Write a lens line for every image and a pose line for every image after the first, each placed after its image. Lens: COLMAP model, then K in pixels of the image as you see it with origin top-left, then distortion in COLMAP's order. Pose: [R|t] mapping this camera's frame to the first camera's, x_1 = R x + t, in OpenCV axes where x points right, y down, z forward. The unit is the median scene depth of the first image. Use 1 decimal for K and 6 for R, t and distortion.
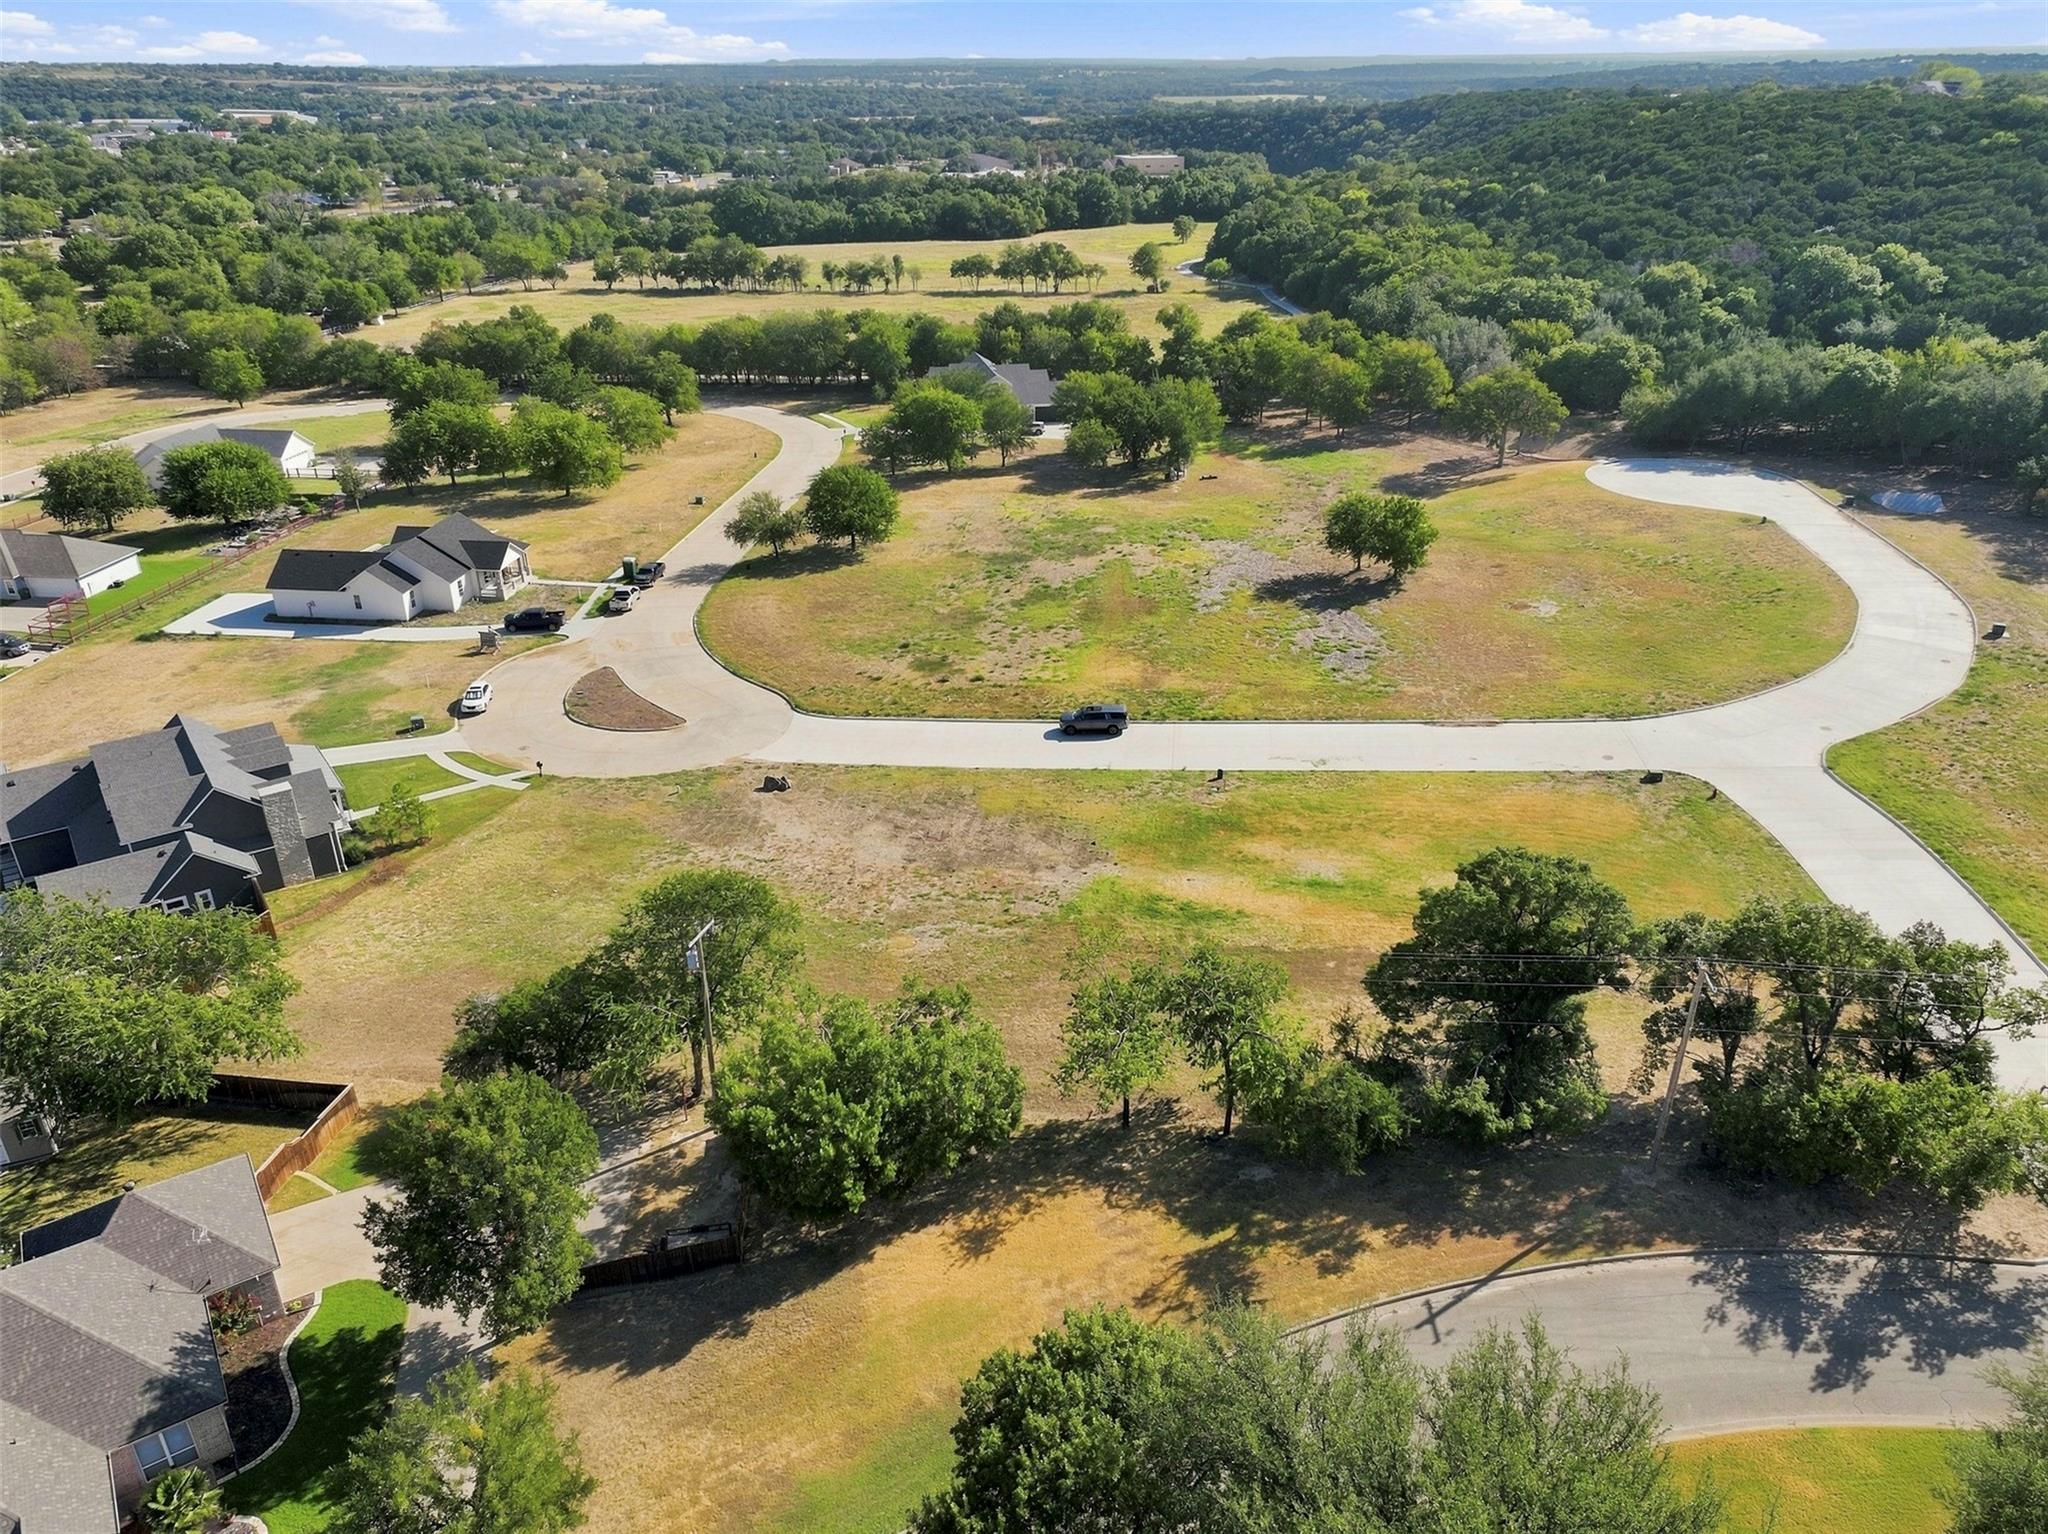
lens RADIAL K [[1452.3, 0, 1024.0], [0, 1452.3, 767.0], [0, 0, 1]] dist [0.003204, 0.006116]
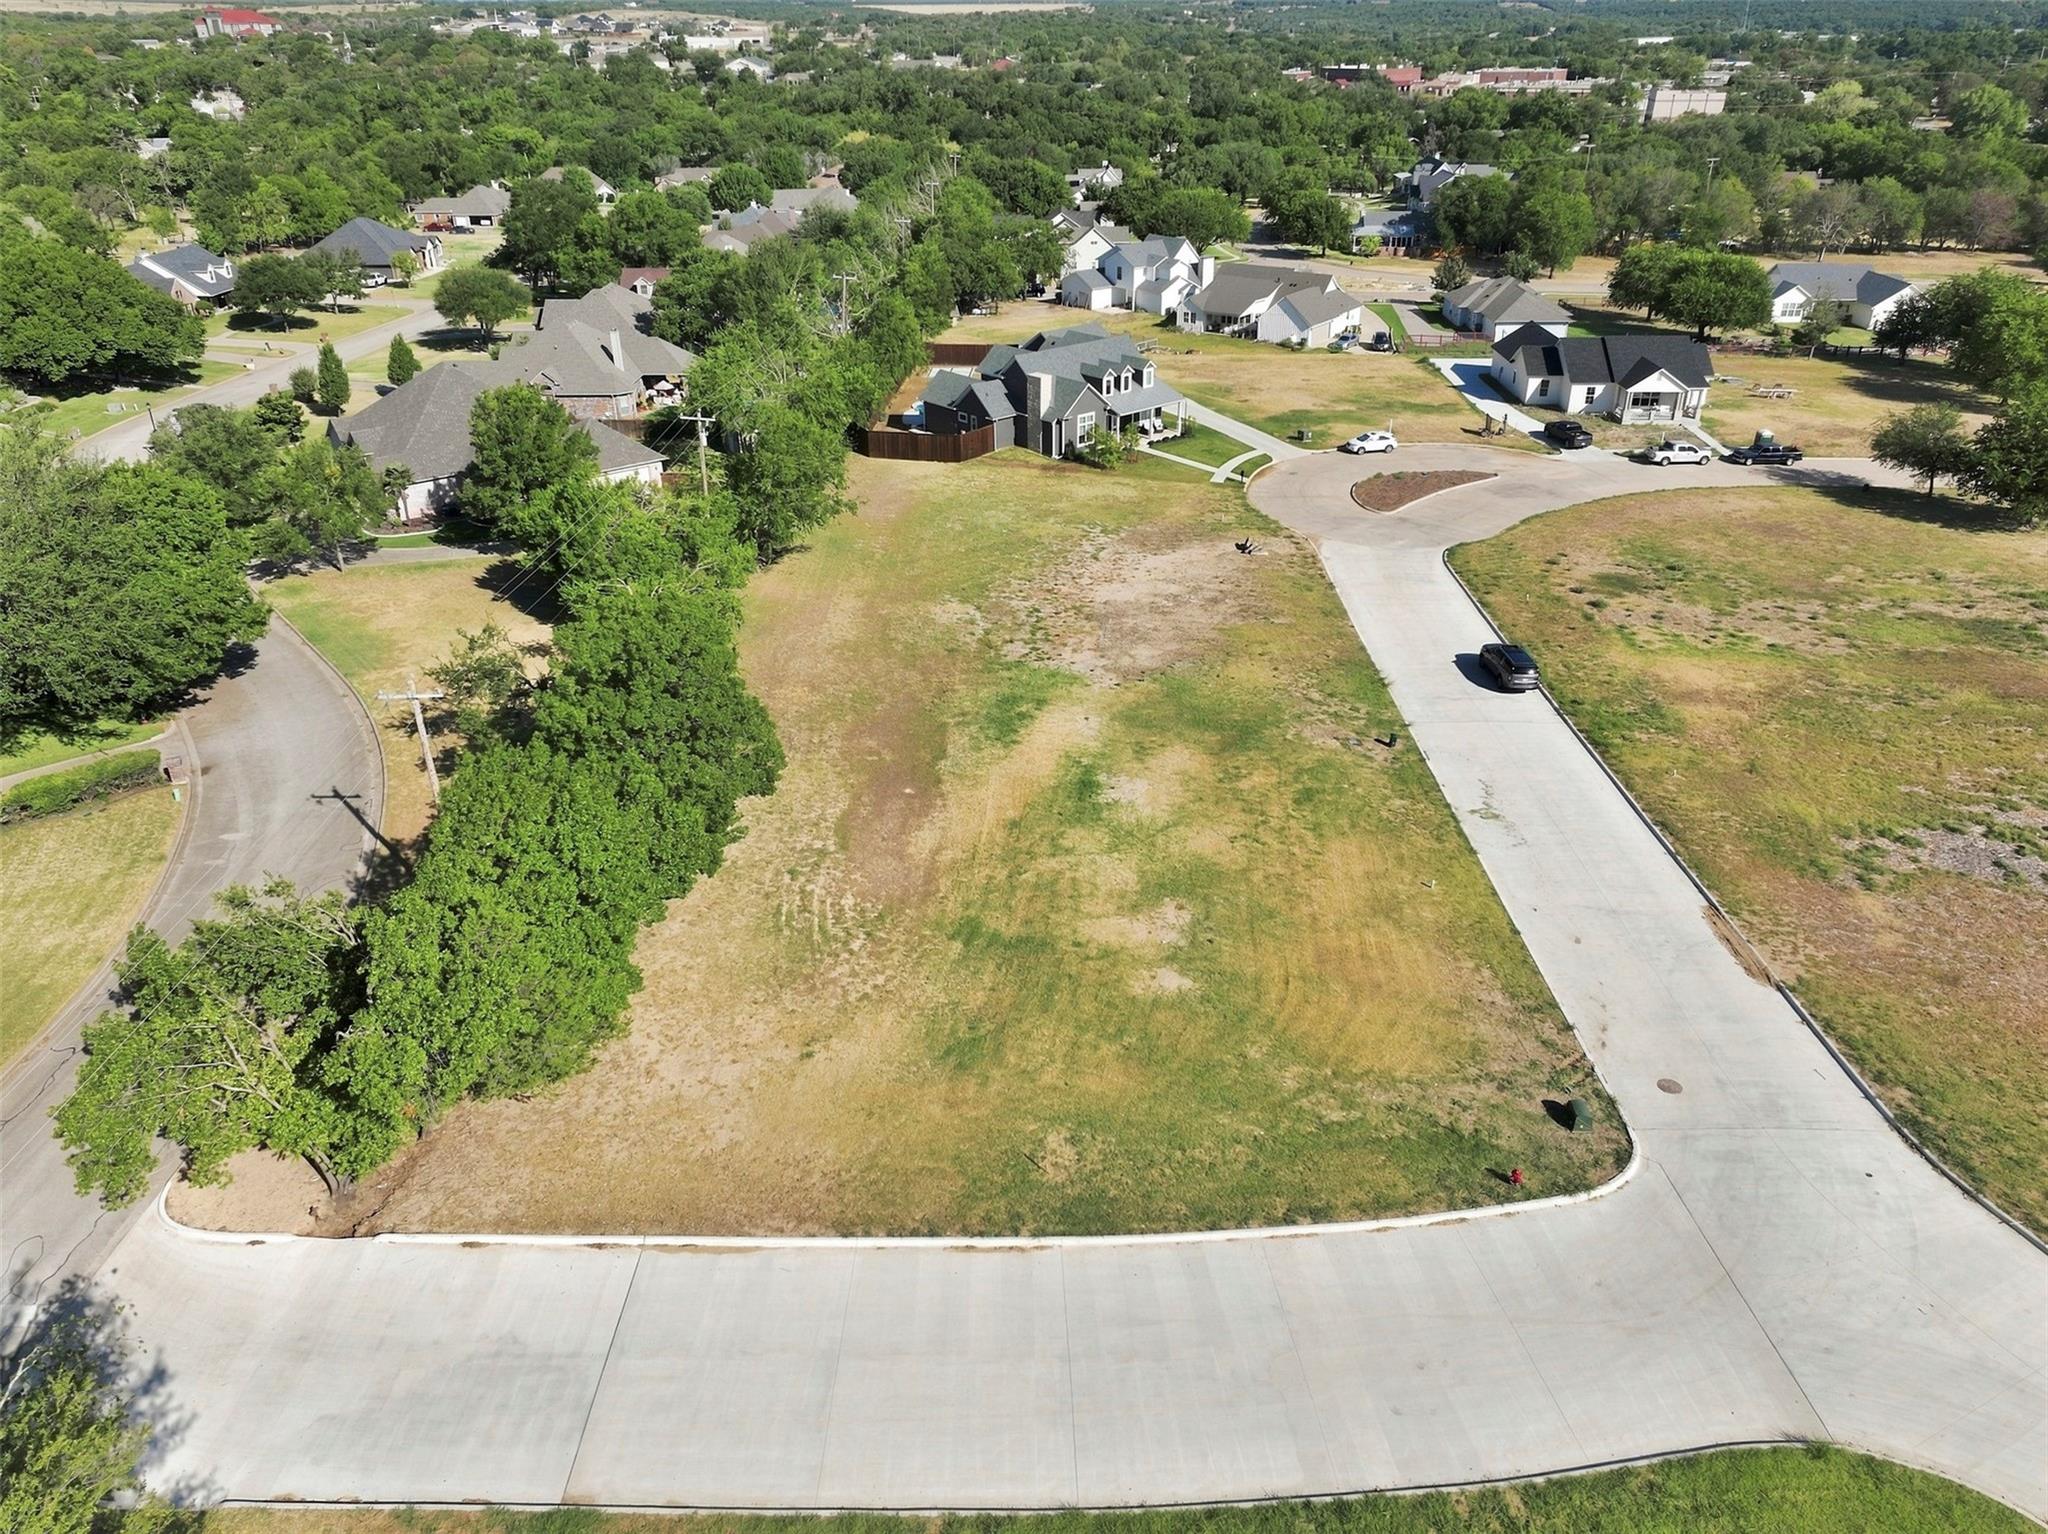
lens RADIAL K [[1440.5, 0, 1028.0], [0, 1440.5, 766.7], [0, 0, 1]] dist [0.004443, 0.001259]
pose [[0.081737, 0.465057, -0.881499, 0.579670], [-0.427424, 0.815351, 0.390526, -0.142725], [0.900349, 0.344853, 0.265421, 0.509325]]
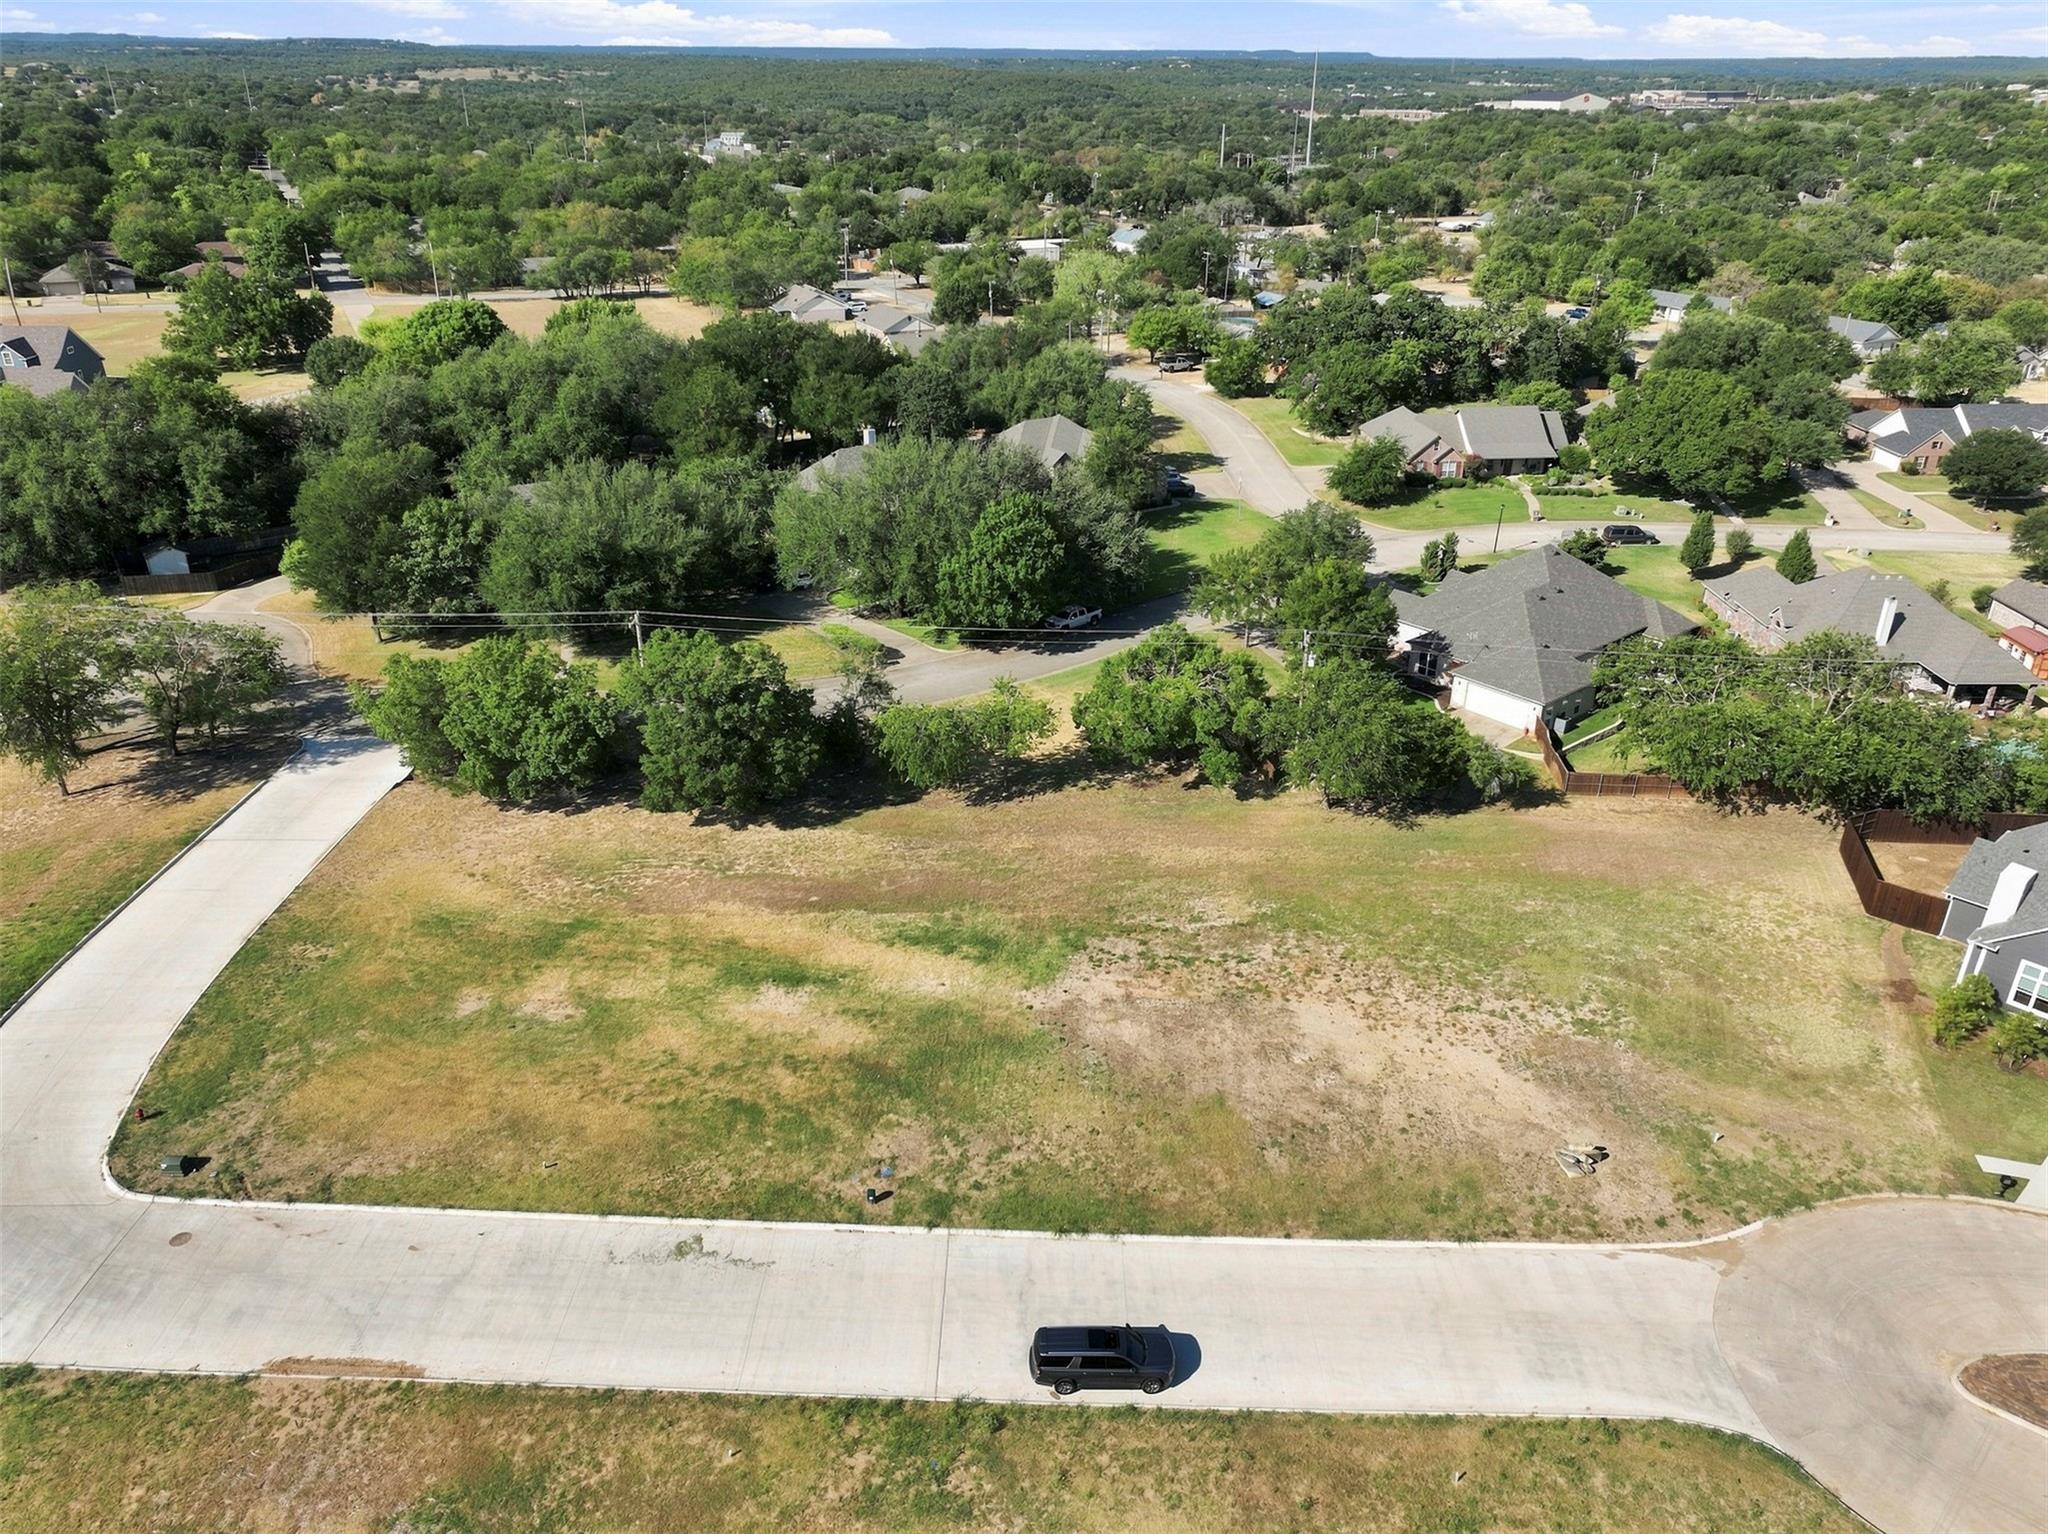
lens RADIAL K [[1440.5, 0, 1028.0], [0, 1440.5, 766.7], [0, 0, 1]] dist [0.004443, 0.001259]
pose [[-0.995352, 0.046248, -0.084469, 0.087216], [-0.038235, 0.615245, 0.787409, -0.446377], [0.088385, 0.786979, -0.610617, 0.953199]]
